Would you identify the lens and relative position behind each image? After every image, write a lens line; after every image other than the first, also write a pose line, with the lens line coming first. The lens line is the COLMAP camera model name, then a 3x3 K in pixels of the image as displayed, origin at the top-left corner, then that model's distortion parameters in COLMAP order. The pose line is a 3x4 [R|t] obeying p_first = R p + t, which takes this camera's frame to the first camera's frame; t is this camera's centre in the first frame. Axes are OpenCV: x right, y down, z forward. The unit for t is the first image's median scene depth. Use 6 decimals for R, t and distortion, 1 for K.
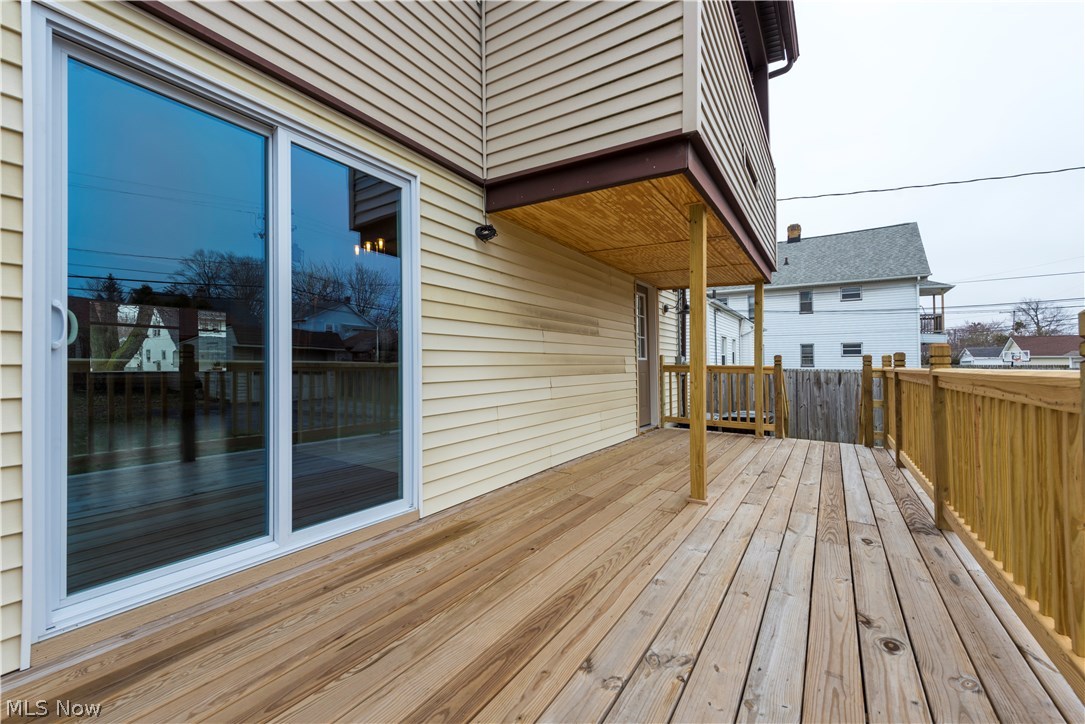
lens RADIAL K [[424.2, 0, 536.0], [0, 424.2, 359.7], [0, 0, 1]] dist [0.003031, 0.000004]
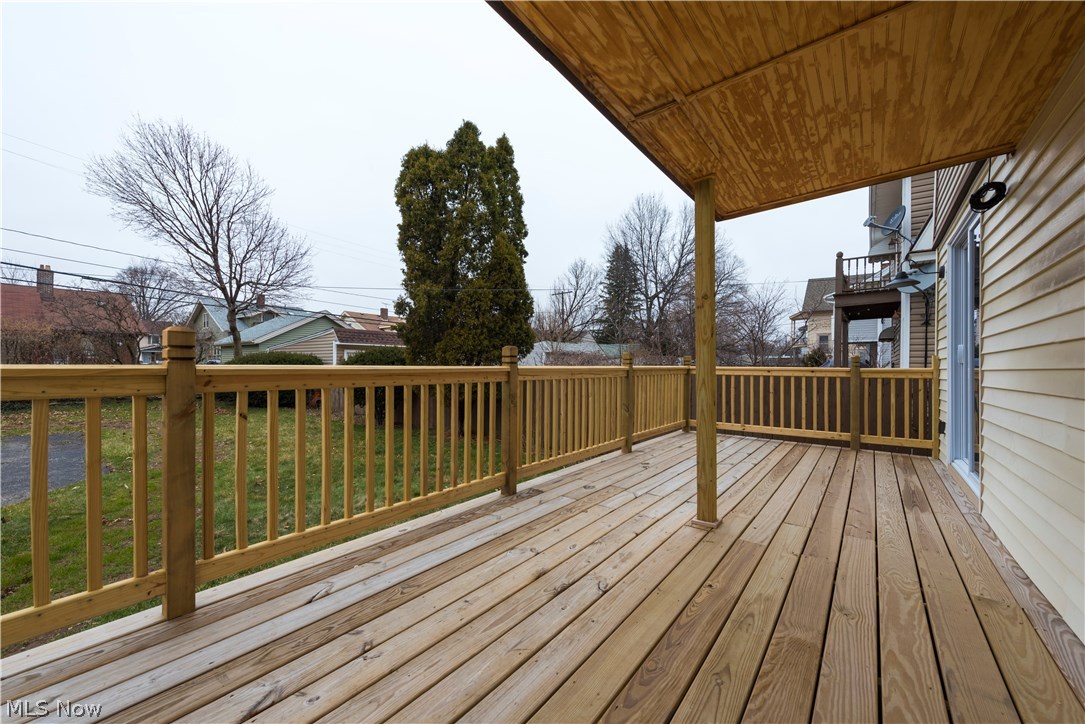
lens RADIAL K [[428.6, 0, 542.5], [0, 428.6, 362.0], [0, 0, 1]] dist [0.022128, 0.000025]
pose [[-0.998750, -0.004668, 0.049770, 0.643696], [-0.005897, 0.999681, -0.024570, 0.029038], [-0.049640, -0.024833, -0.998458, 1.816390]]
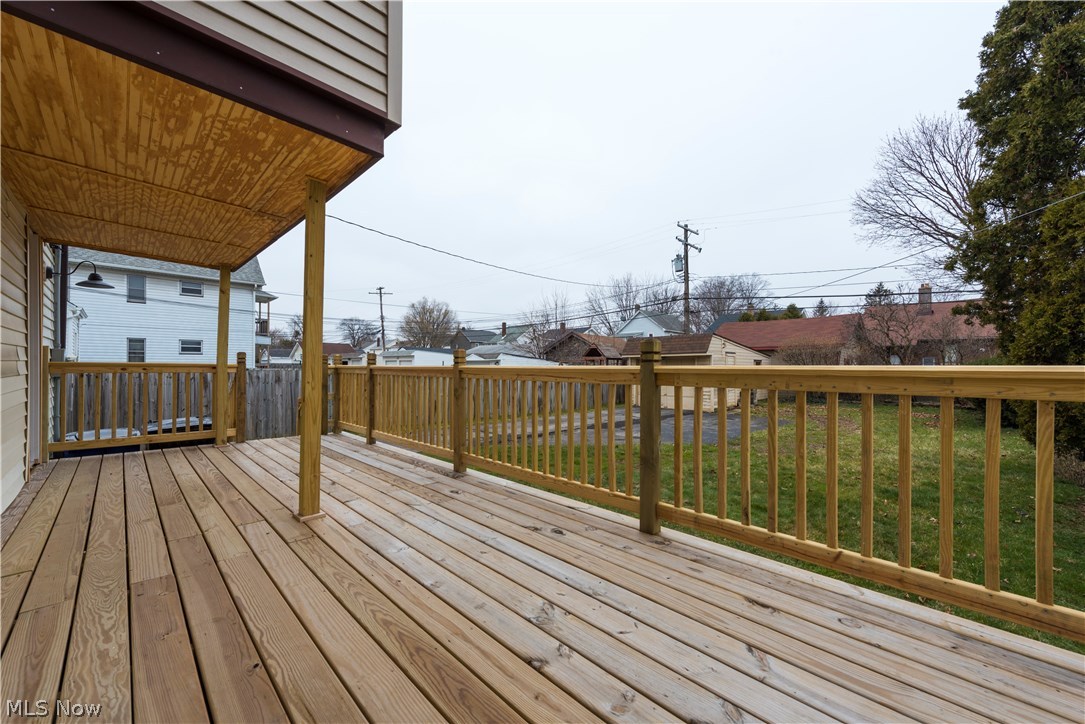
lens RADIAL K [[424.2, 0, 536.0], [0, 424.2, 359.7], [0, 0, 1]] dist [0.003031, 0.000004]
pose [[0.192620, 0.010893, 0.981213, -0.379121], [-0.015685, 0.999845, -0.008021, 0.005559], [-0.981148, -0.013846, 0.192761, 0.356612]]
